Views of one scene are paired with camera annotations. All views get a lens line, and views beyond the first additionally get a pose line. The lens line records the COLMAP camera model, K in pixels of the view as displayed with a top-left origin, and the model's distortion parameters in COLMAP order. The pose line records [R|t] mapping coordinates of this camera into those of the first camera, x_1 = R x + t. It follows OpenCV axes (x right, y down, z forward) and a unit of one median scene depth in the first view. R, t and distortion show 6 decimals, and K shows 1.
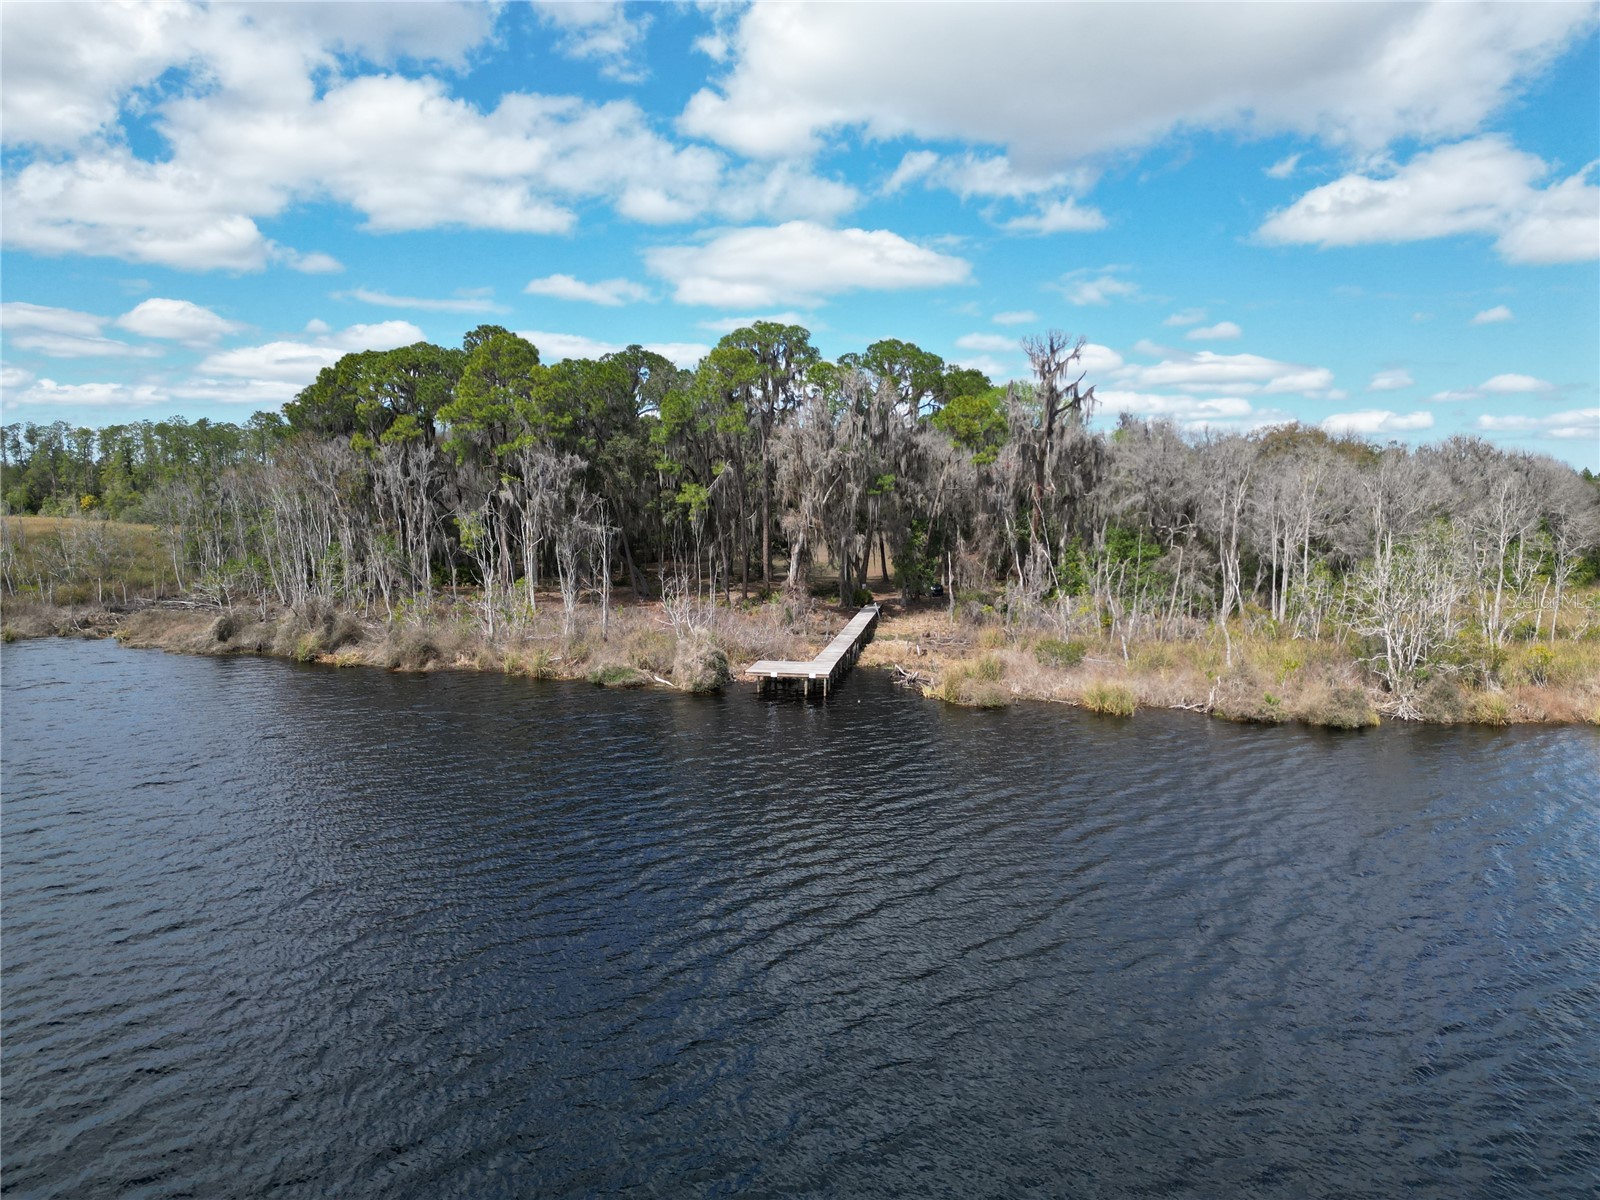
lens RADIAL K [[1113.4, 0, 783.5], [0, 1113.4, 606.4], [0, 0, 1]] dist [0.053047, -0.041168]
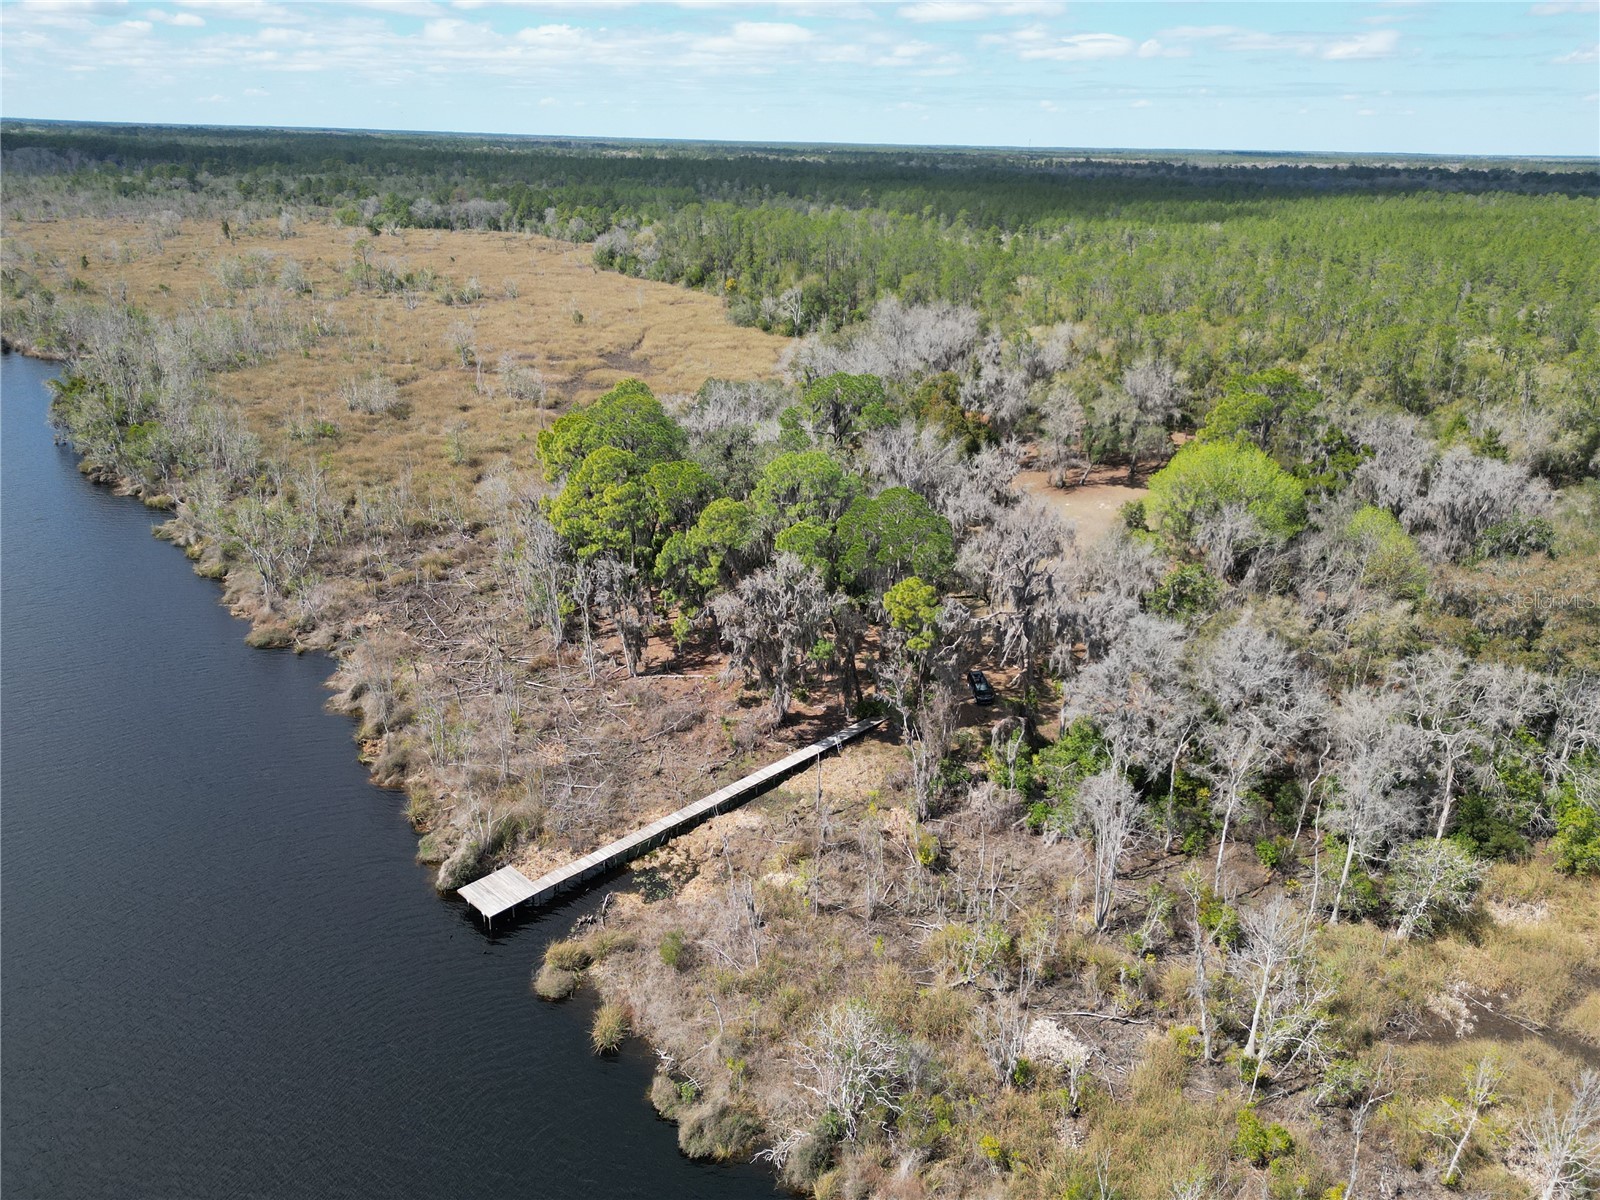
lens RADIAL K [[1113.4, 0, 811.1], [0, 1113.4, 599.6], [0, 0, 1]] dist [0.053047, -0.041168]
pose [[0.808602, 0.221148, -0.545213, 0.660137], [-0.062939, 0.953866, 0.293561, -0.477111], [0.584980, -0.203058, 0.785217, 0.144278]]
